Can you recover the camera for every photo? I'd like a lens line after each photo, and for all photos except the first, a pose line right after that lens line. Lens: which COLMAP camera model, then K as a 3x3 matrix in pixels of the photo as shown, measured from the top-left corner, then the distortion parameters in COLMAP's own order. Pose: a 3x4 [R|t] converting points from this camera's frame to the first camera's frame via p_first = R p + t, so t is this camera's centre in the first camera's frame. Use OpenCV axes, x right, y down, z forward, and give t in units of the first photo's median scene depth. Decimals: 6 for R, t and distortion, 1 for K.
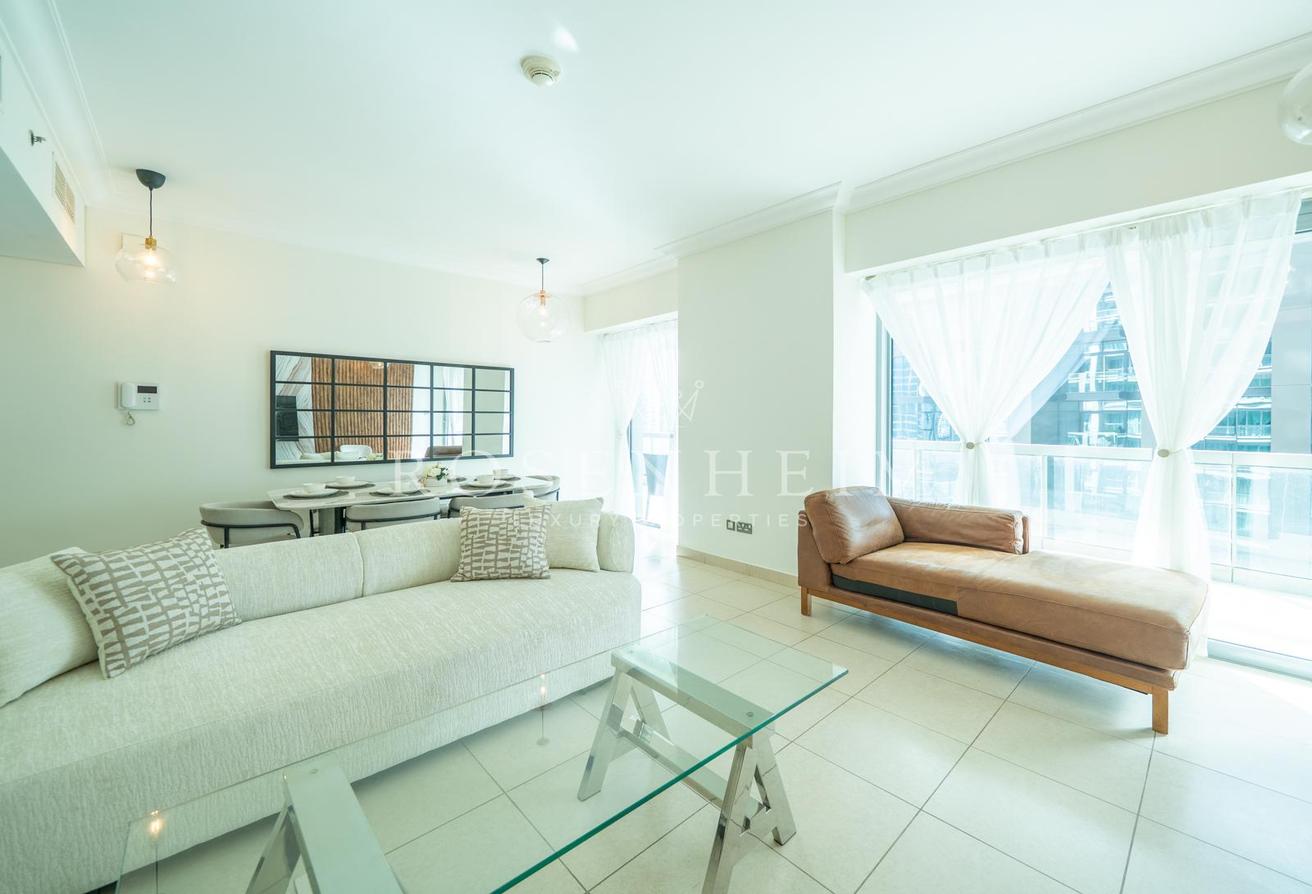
lens RADIAL K [[519.5, 0, 659.4], [0, 519.5, 428.7], [0, 0, 1]] dist [-0.002232, -0.000140]
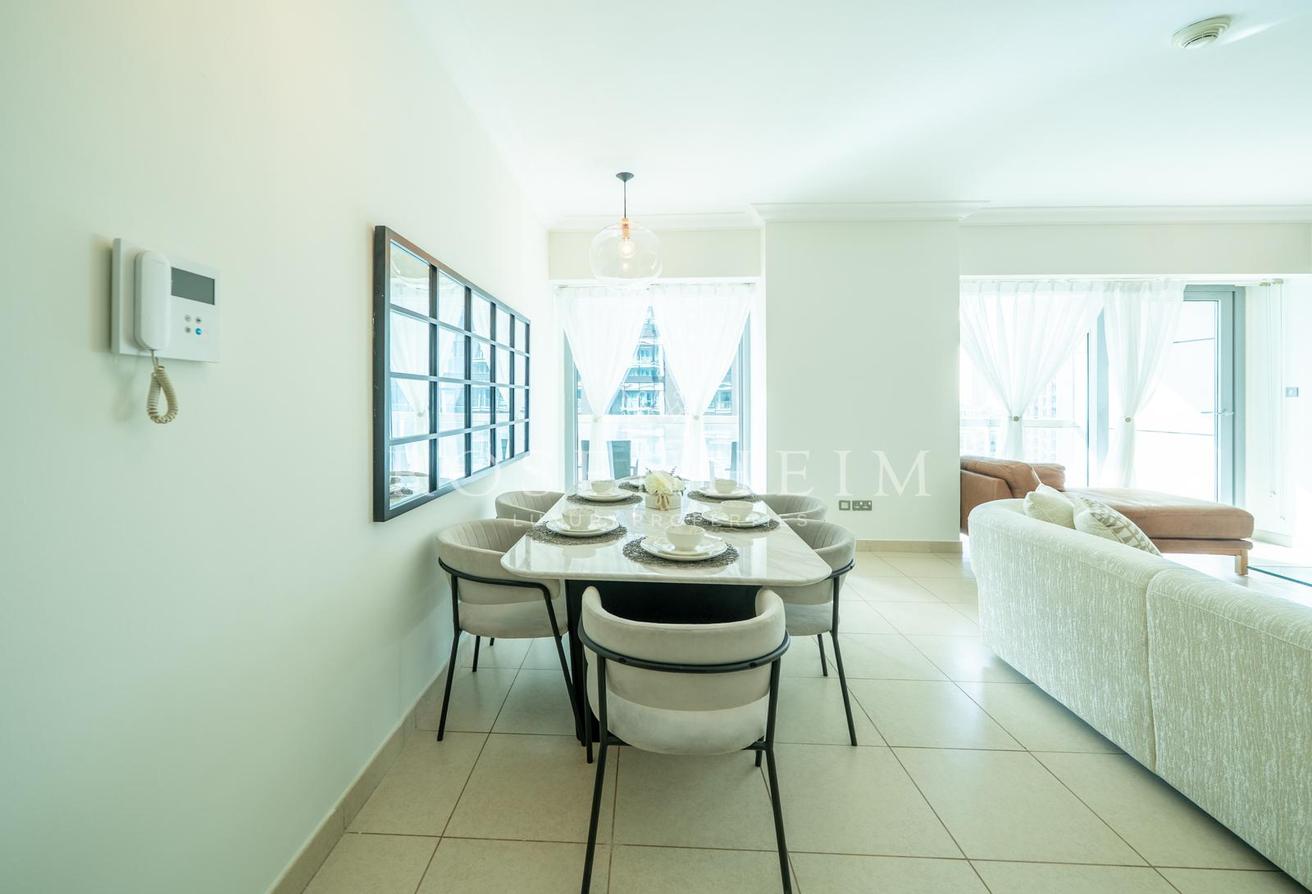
lens RADIAL K [[544.6, 0, 619.9], [0, 544.6, 399.3], [0, 0, 1]] dist [-0.001361, -0.000459]
pose [[0.709254, 0.000460, 0.704952, -0.926311], [0.007862, 0.999932, -0.008562, -0.011636], [-0.704909, 0.011615, 0.709203, 0.580232]]
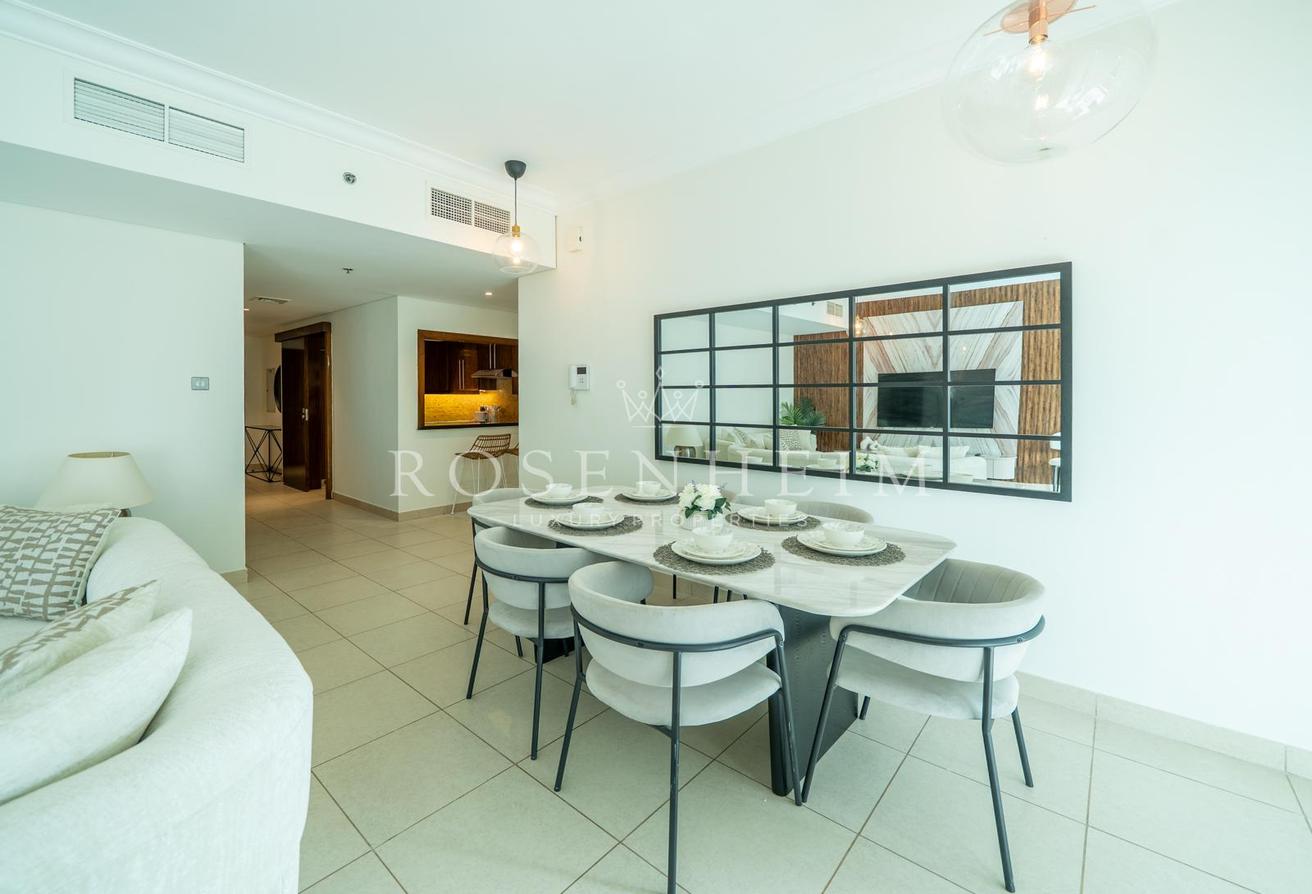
lens RADIAL K [[544.7, 0, 613.2], [0, 544.7, 394.3], [0, 0, 1]] dist [-0.003019, -0.000604]
pose [[0.086747, -0.007999, -0.996198, 0.104970], [-0.019177, 0.999769, -0.009697, -0.016026], [0.996046, 0.019945, 0.086573, 0.871792]]
